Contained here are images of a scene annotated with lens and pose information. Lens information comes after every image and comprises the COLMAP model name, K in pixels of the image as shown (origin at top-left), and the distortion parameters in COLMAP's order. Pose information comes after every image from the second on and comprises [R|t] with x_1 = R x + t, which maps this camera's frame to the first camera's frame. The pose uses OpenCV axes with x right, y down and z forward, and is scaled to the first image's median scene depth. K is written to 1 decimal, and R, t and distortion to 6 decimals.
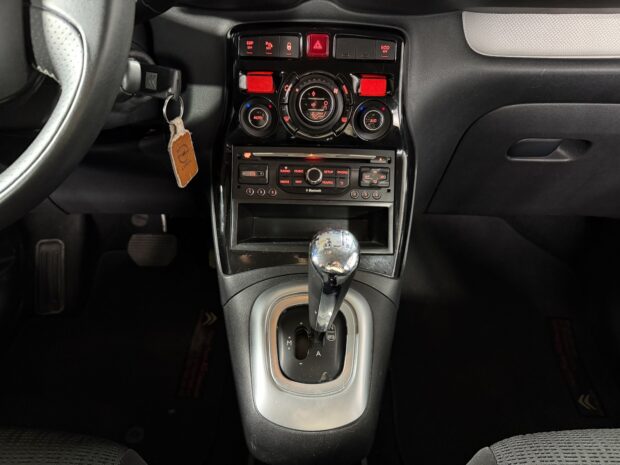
lens RADIAL K [[432.2, 0, 309.5], [0, 432.2, 240.5], [0, 0, 1]] dist [0.048376, -0.077832]
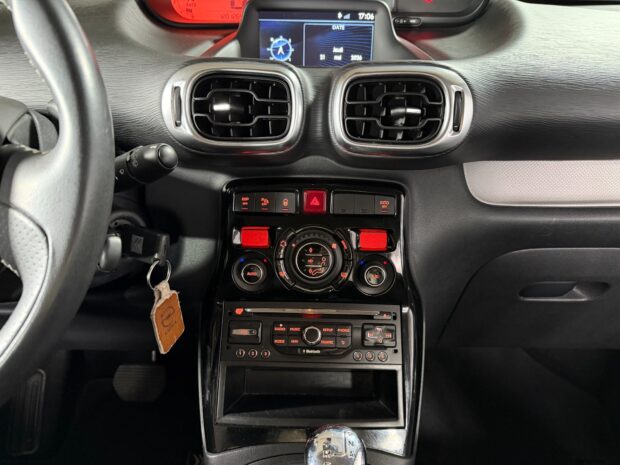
lens RADIAL K [[432.2, 0, 308.2], [0, 432.2, 233.7], [0, 0, 1]] dist [0.048376, -0.077832]
pose [[0.999942, -0.004977, -0.009557, 0.012412], [0.002793, 0.976335, -0.216246, -0.160778], [0.010407, 0.216207, 0.976292, 0.070143]]
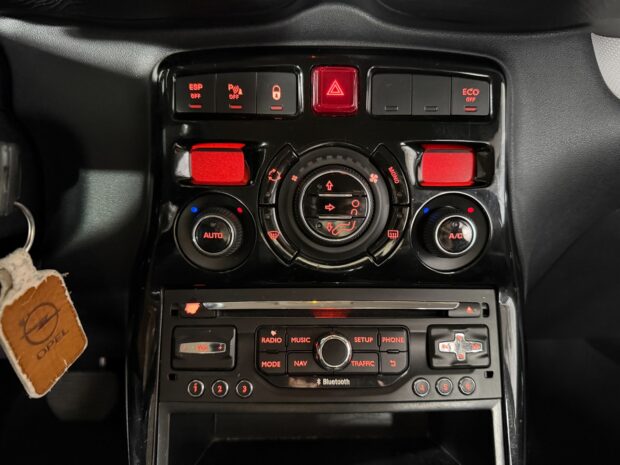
lens RADIAL K [[432.2, 0, 310.1], [0, 432.2, 238.8], [0, 0, 1]] dist [0.048376, -0.077832]
pose [[0.999488, -0.023672, 0.021539, -0.022227], [0.026702, 0.987797, -0.153441, -0.198333], [-0.017644, 0.153938, 0.987923, 0.517481]]
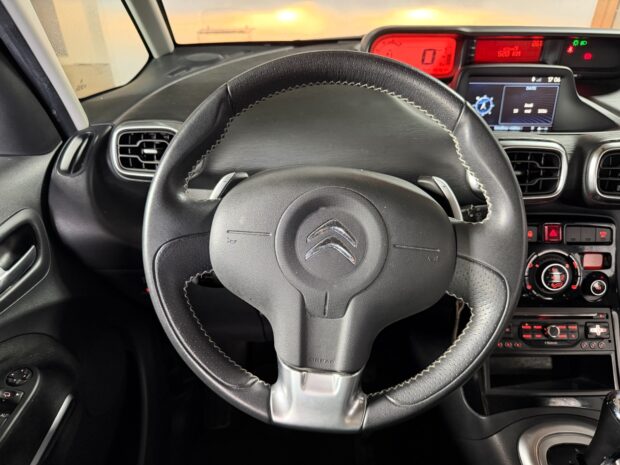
lens RADIAL K [[432.2, 0, 300.8], [0, 432.2, 231.4], [0, 0, 1]] dist [0.048376, -0.077832]
pose [[0.999515, -0.020124, -0.023766, -0.672120], [0.015412, 0.982807, -0.183993, -0.212493], [0.027060, 0.183537, 0.982640, -0.295692]]
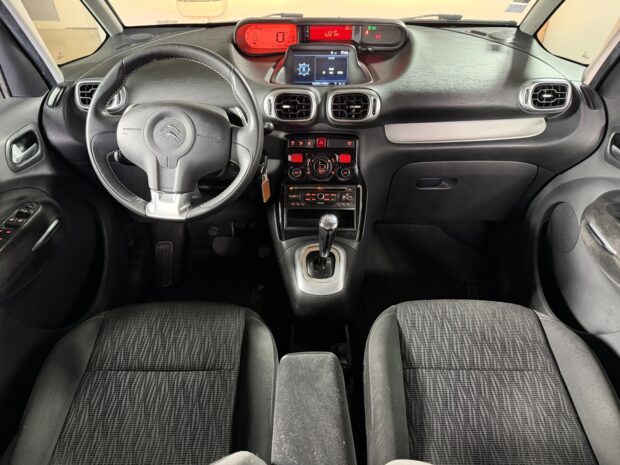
lens RADIAL K [[432.2, 0, 305.9], [0, 432.2, 238.7], [0, 0, 1]] dist [0.048376, -0.077832]
pose [[0.999513, -0.016610, -0.026419, -0.010376], [0.014126, 0.995698, -0.091575, 0.280675], [0.027827, 0.091157, 0.995448, -1.257319]]
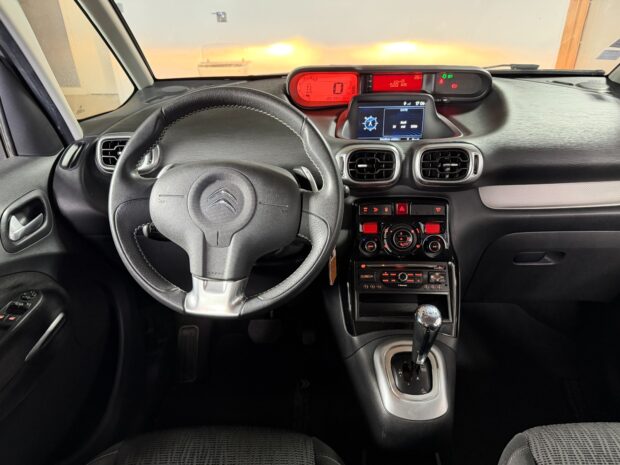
lens RADIAL K [[432.2, 0, 308.0], [0, 432.2, 234.5], [0, 0, 1]] dist [0.048376, -0.077832]
pose [[0.999146, -0.025200, -0.032747, -0.313174], [0.016849, 0.972093, -0.233992, 0.088707], [0.037730, 0.233240, 0.971687, -0.776354]]
